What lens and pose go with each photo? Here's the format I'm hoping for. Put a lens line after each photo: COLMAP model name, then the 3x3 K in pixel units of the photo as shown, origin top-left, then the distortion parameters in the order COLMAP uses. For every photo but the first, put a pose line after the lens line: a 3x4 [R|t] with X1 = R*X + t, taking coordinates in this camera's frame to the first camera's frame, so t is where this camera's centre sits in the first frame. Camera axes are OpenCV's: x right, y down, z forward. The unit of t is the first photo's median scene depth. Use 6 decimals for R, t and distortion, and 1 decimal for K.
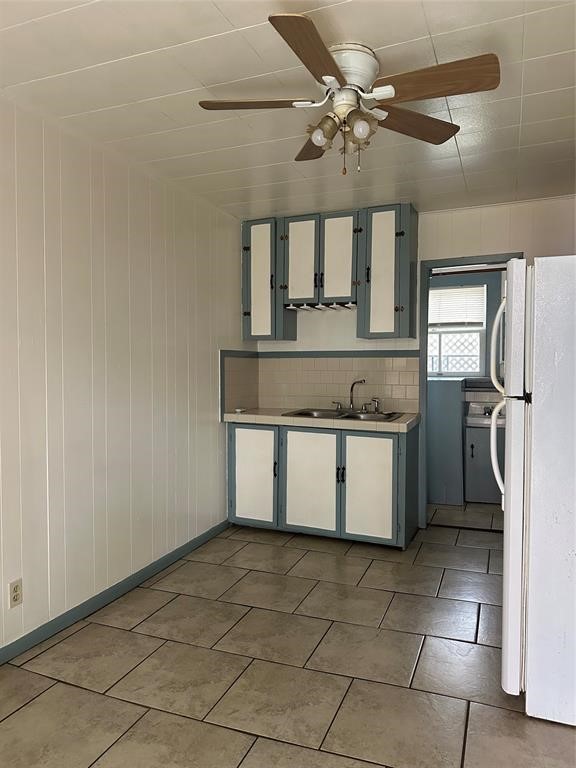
lens RADIAL K [[521.8, 0, 288.0], [0, 521.8, 384.0], [0, 0, 1]] dist [0.075967, -0.000658]
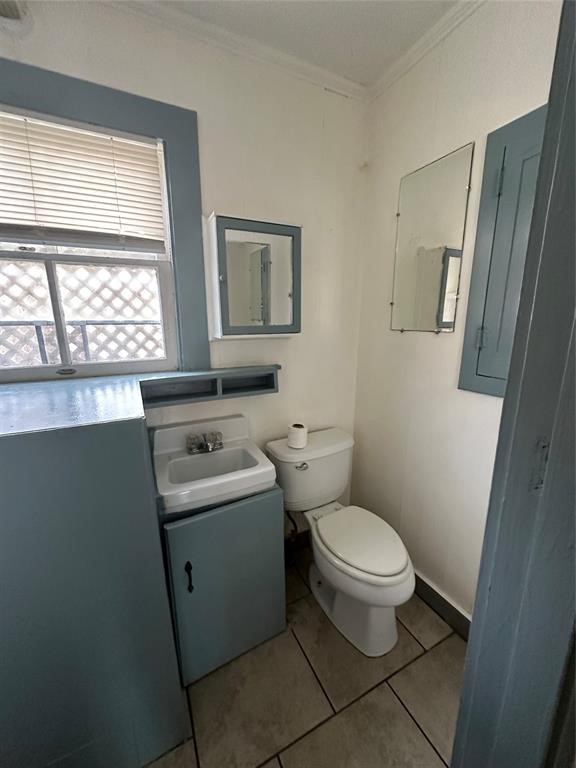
lens RADIAL K [[307.9, 0, 288.0], [0, 307.9, 384.0], [0, 0, 1]] dist [0.000155, -0.000010]
pose [[0.650690, -0.160025, 0.742290, 0.231346], [0.029822, 0.982173, 0.185598, -0.048051], [-0.758758, -0.098630, 0.643862, 0.747972]]
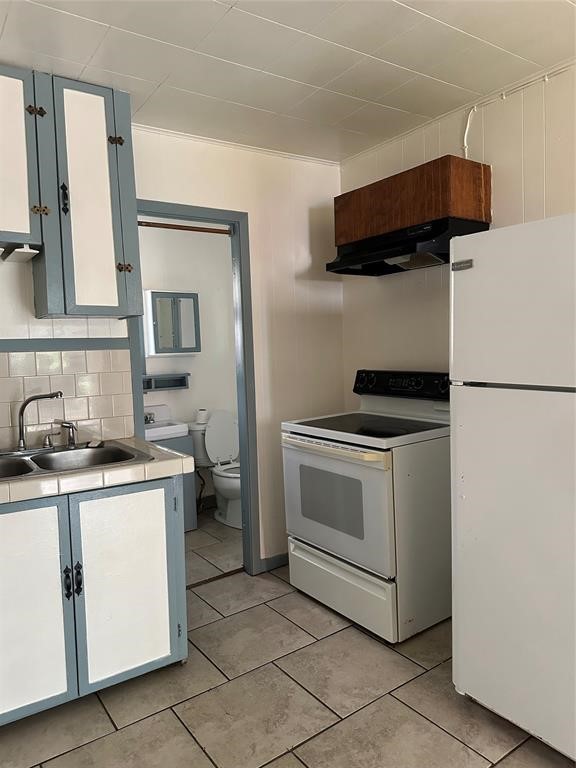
lens RADIAL K [[532.3, 0, 288.0], [0, 532.3, 384.0], [0, 0, 1]] dist [-0.008822, -0.003699]
pose [[0.543570, -0.070891, 0.836365, -0.145228], [0.065814, 0.996959, 0.041729, -0.018195], [-0.836780, 0.032362, 0.546582, 0.381197]]
